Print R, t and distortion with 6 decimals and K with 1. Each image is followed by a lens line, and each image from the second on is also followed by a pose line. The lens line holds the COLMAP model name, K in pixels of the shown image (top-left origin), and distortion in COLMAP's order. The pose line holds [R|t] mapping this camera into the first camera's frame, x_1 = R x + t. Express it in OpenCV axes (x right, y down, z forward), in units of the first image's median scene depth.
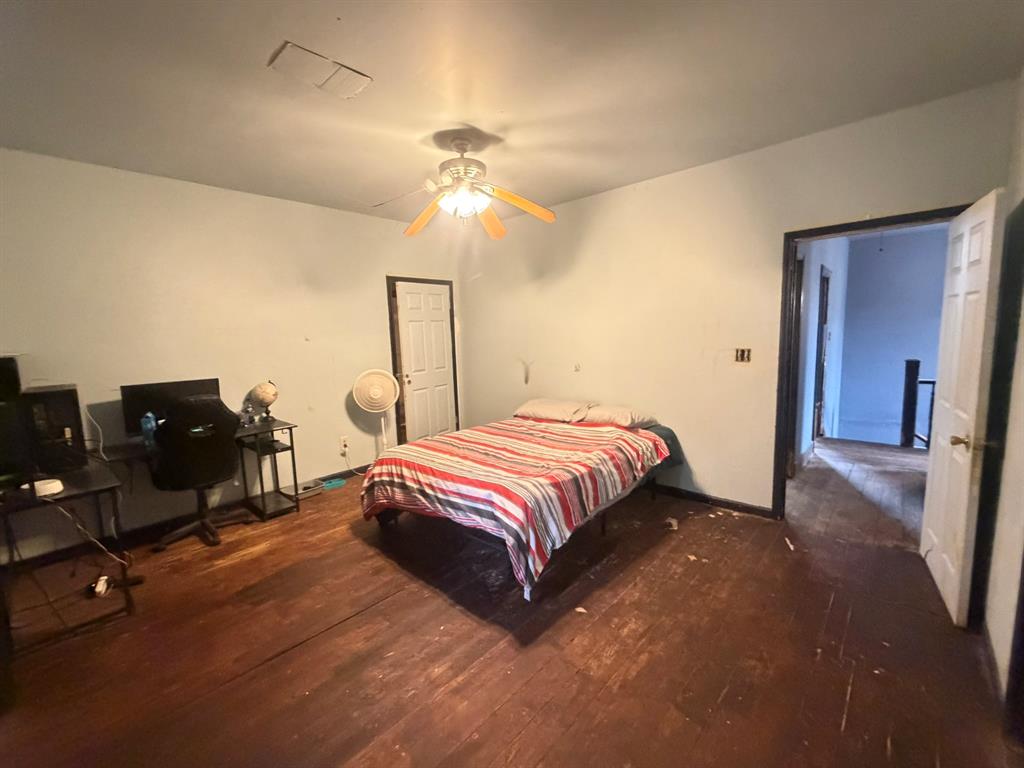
lens RADIAL K [[440.6, 0, 515.0], [0, 440.6, 383.4], [0, 0, 1]] dist [-0.002224, -0.000059]
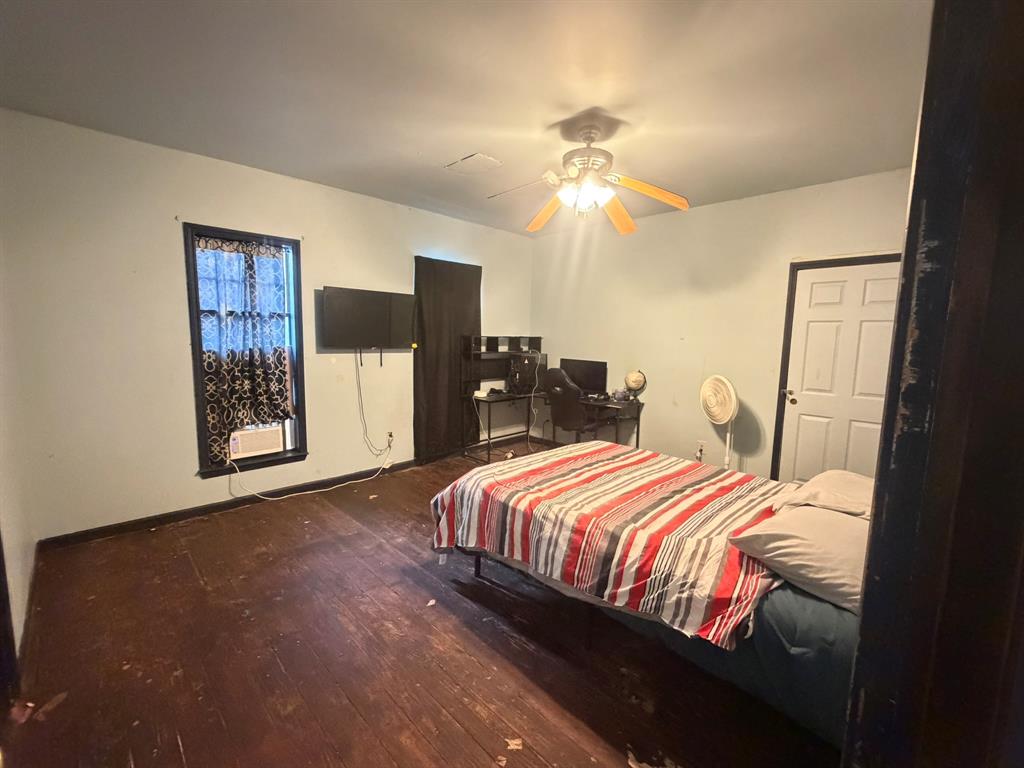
lens RADIAL K [[440.6, 0, 515.1], [0, 440.6, 384.5], [0, 0, 1]] dist [-0.002224, -0.000059]
pose [[-0.064721, 0.141976, -0.987752, 0.952015], [-0.133969, 0.979630, 0.149587, -0.146517], [0.988870, 0.142010, -0.044383, 1.025601]]
